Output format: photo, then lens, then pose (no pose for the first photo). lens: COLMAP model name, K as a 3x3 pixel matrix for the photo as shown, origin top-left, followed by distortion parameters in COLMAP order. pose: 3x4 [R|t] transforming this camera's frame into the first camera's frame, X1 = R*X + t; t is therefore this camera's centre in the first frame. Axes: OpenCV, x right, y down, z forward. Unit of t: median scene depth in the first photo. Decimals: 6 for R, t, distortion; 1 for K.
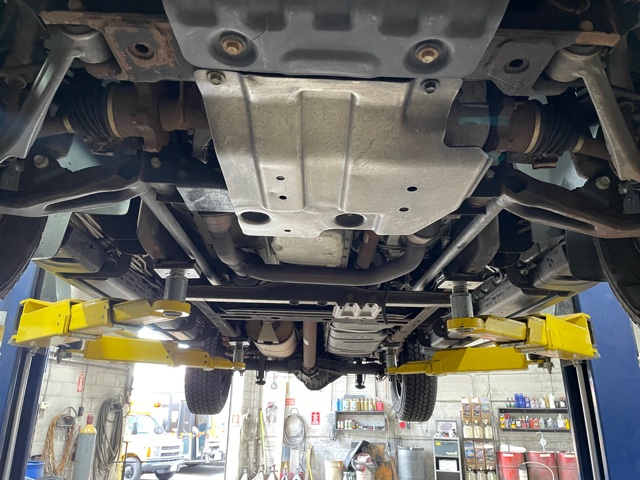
lens RADIAL K [[480.1, 0, 319.8], [0, 480.1, 243.4], [0, 0, 1]] dist [0.085783, -0.114842]
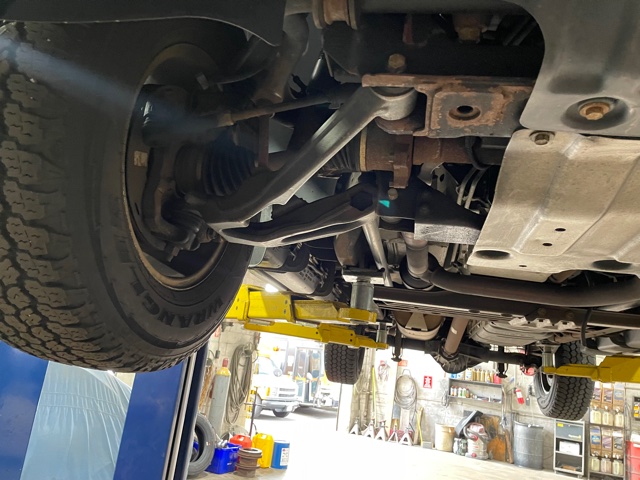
lens RADIAL K [[480.1, 0, 325.3], [0, 480.1, 244.1], [0, 0, 1]] dist [0.085783, -0.114842]
pose [[0.975786, 0.061020, -0.210044, -0.039579], [-0.040702, 0.994181, 0.099734, -0.023554], [0.214908, -0.088770, 0.972592, 0.011835]]
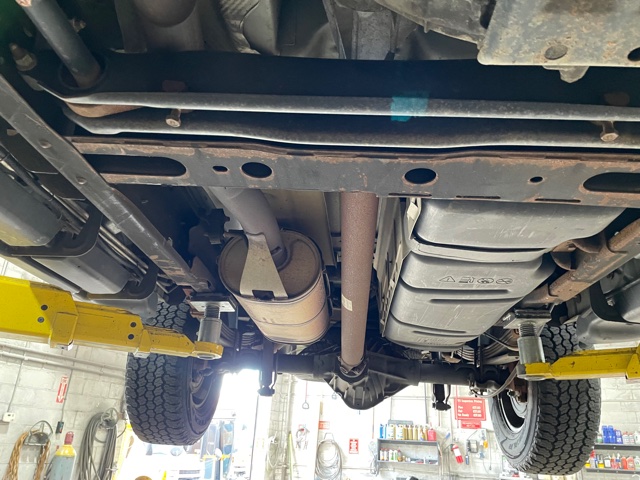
lens RADIAL K [[480.1, 0, 322.3], [0, 480.1, 243.8], [0, 0, 1]] dist [0.085783, -0.114842]
pose [[0.997192, 0.011603, -0.073977, -0.008561], [-0.014647, 0.999063, -0.040733, 0.075531], [0.073435, 0.041703, 0.996428, 0.238837]]
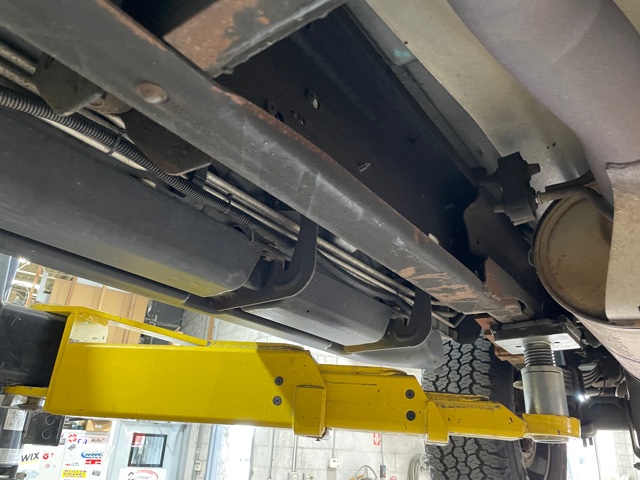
lens RADIAL K [[480.1, 0, 322.7], [0, 480.1, 238.6], [0, 0, 1]] dist [0.085783, -0.114842]
pose [[0.790402, -0.219249, -0.572008, -0.042494], [0.170441, 0.975596, -0.138427, 0.077611], [0.588399, 0.011919, 0.808483, 0.328104]]
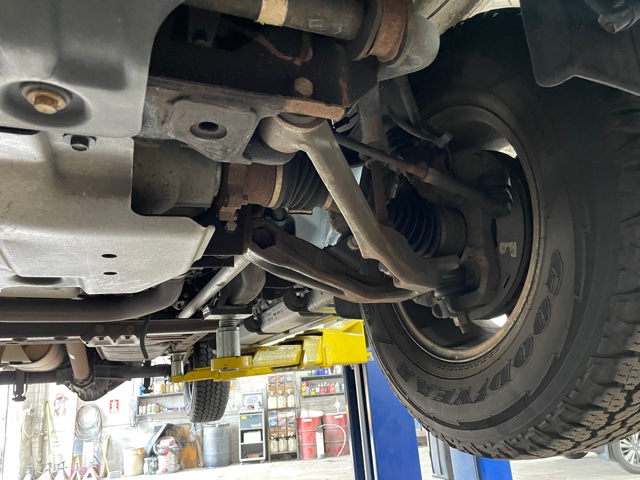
lens RADIAL K [[480.1, 0, 317.4], [0, 480.1, 242.0], [0, 0, 1]] dist [0.085783, -0.114842]
pose [[0.934015, 0.013385, 0.356983, 0.030022], [-0.034958, 0.997926, 0.054046, -0.024685], [-0.355519, -0.062959, 0.932546, 0.030907]]
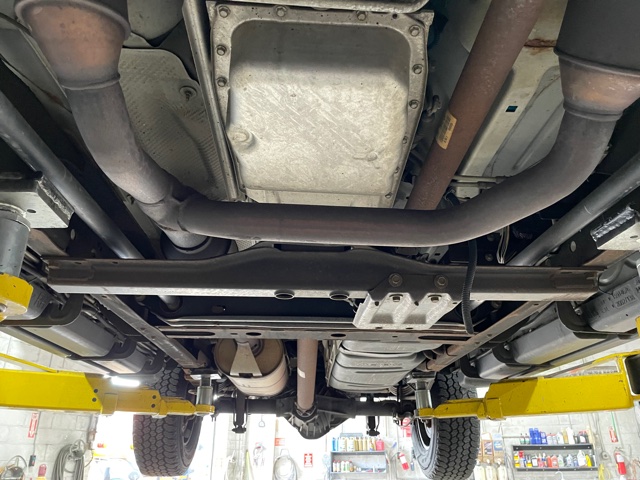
lens RADIAL K [[480.1, 0, 317.3], [0, 480.1, 242.6], [0, 0, 1]] dist [0.085783, -0.114842]
pose [[0.999774, -0.010886, 0.018278, -0.007440], [0.012020, 0.997935, -0.063097, 0.027562], [-0.017553, 0.063303, 0.997840, 0.132583]]
